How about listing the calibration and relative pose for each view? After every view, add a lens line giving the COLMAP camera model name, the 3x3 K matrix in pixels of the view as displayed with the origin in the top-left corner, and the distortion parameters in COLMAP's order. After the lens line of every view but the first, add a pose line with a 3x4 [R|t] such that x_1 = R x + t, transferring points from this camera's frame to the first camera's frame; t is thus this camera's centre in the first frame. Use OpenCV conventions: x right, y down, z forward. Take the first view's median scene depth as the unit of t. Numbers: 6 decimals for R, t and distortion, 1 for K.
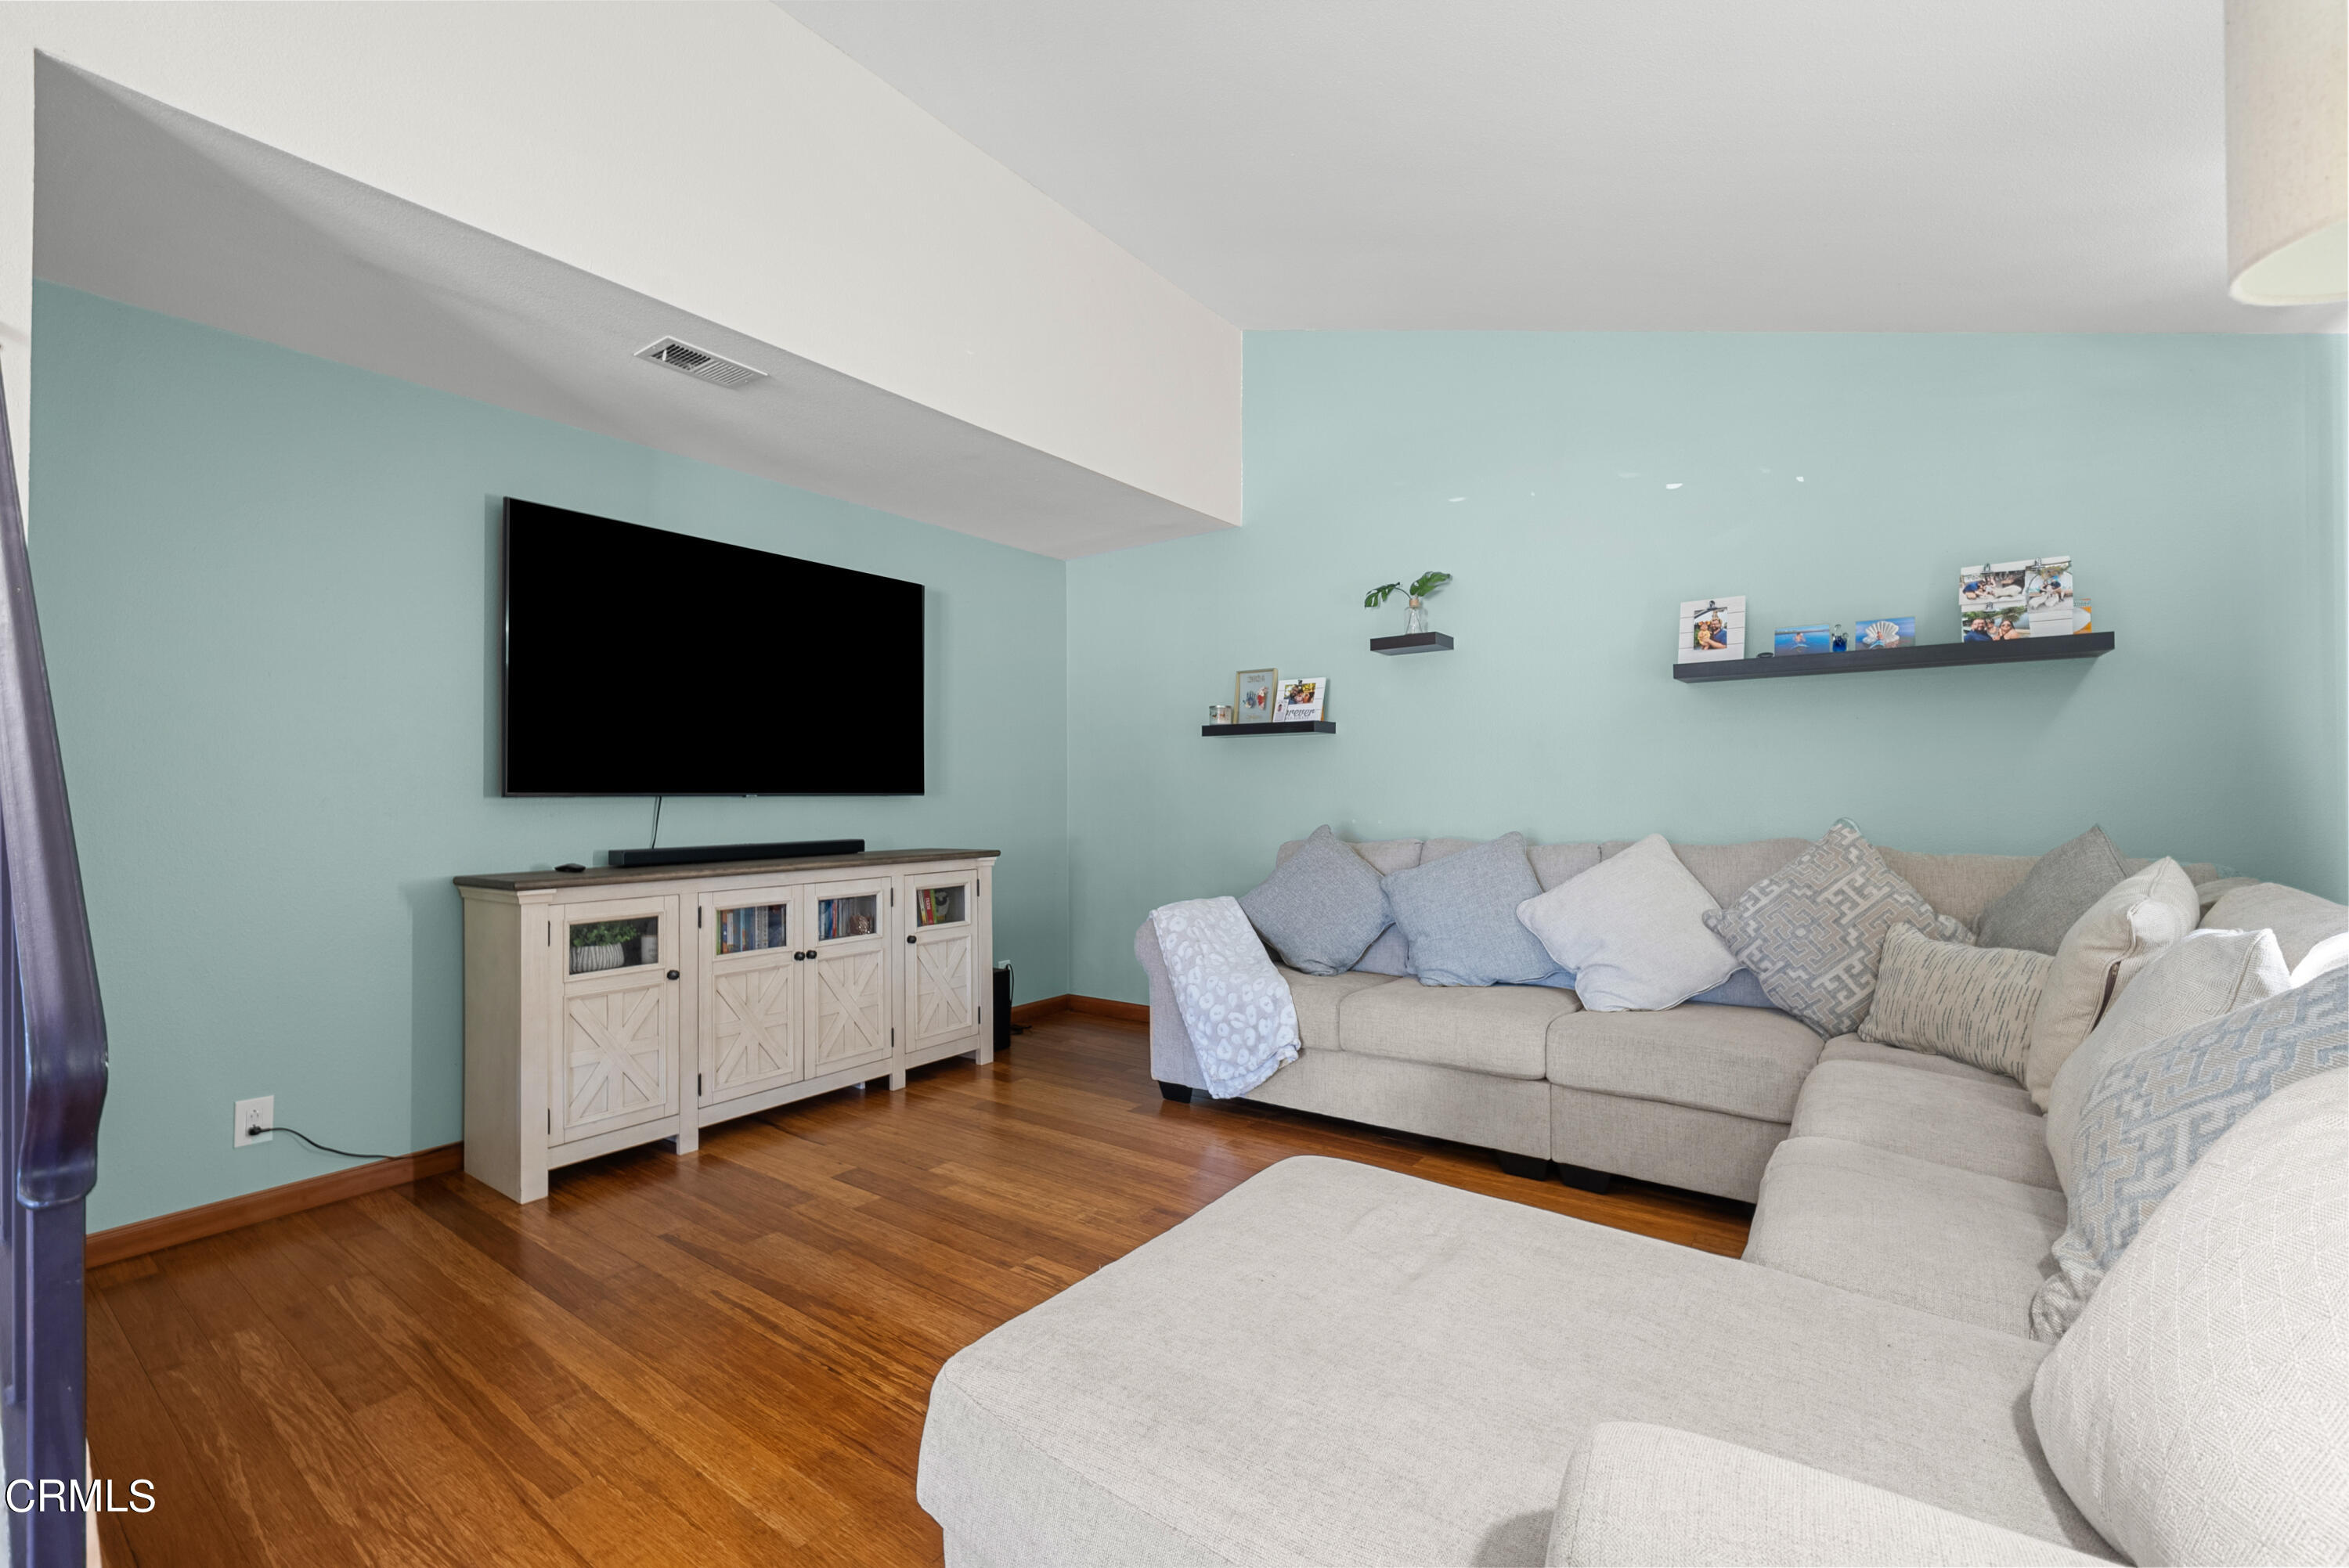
lens RADIAL K [[981.2, 0, 1174.5], [0, 981.2, 784.0], [0, 0, 1]] dist [0.000123, 0.000014]
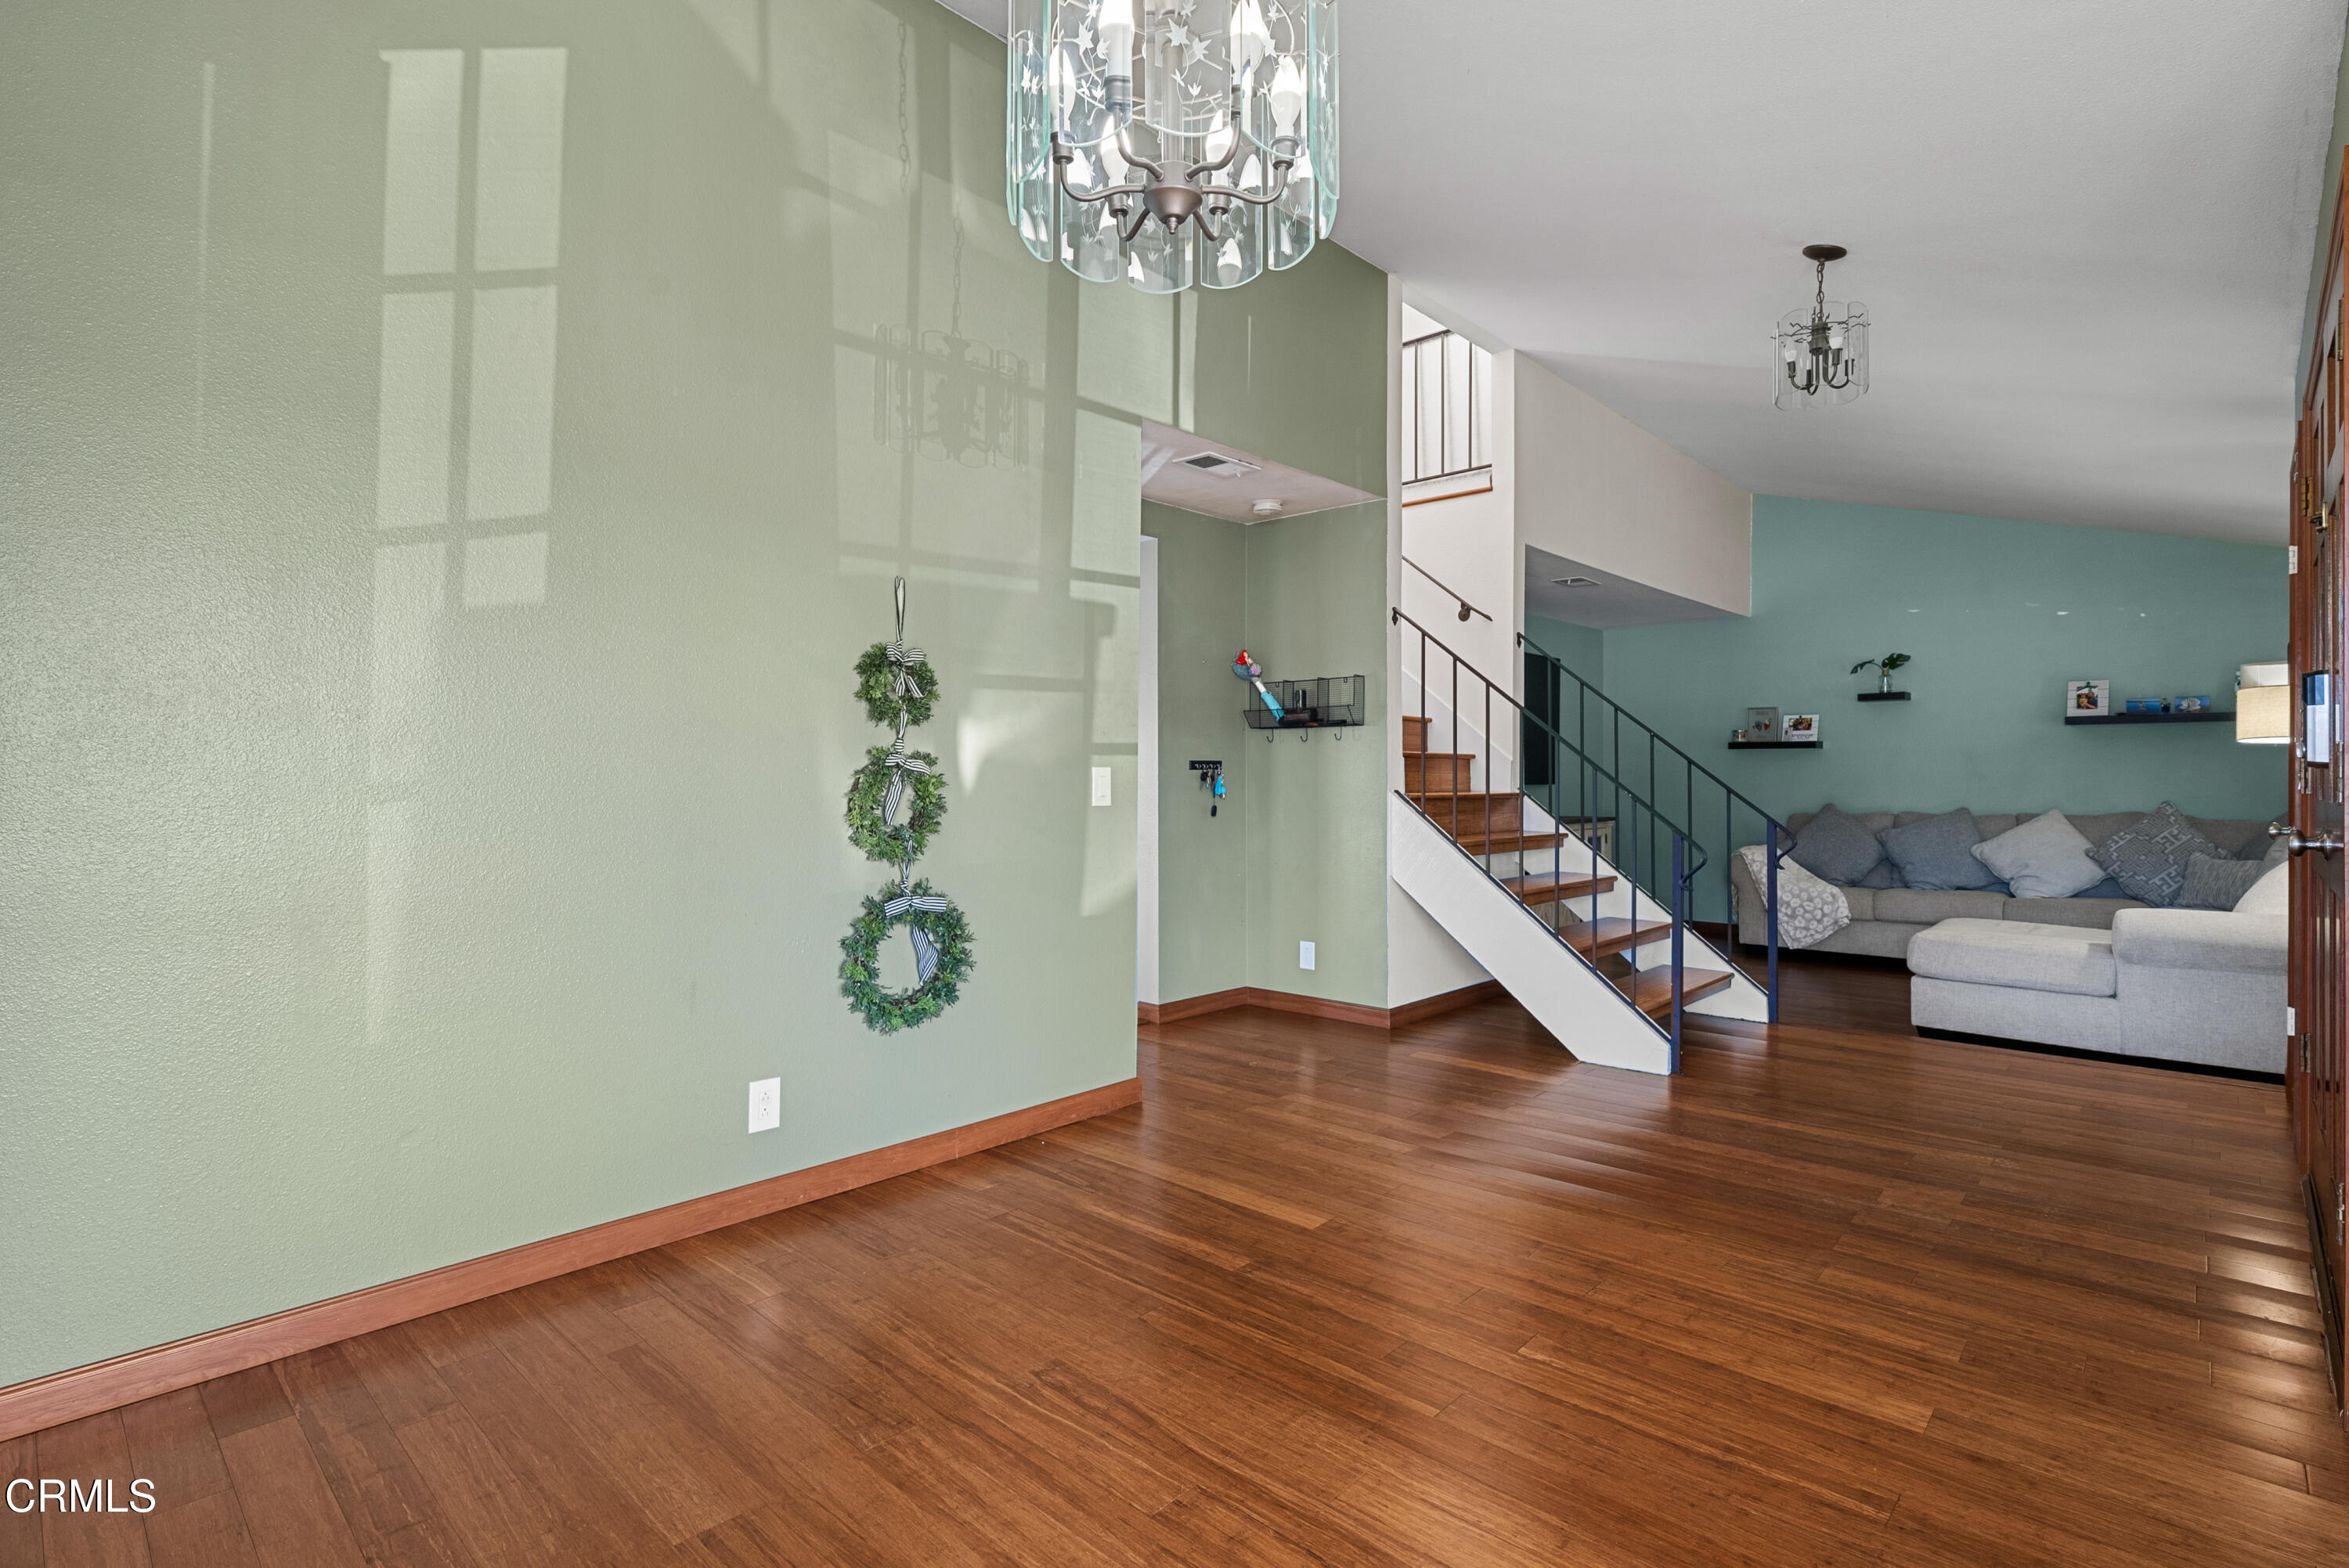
lens RADIAL K [[1113.6, 0, 1174.5], [0, 1113.6, 784.0], [0, 0, 1]] dist [0.002089, 0.000667]
pose [[0.993041, 0.008640, -0.117454, -0.887067], [-0.006814, 0.999850, 0.015943, -0.018824], [0.117574, -0.015032, 0.992950, -1.251243]]
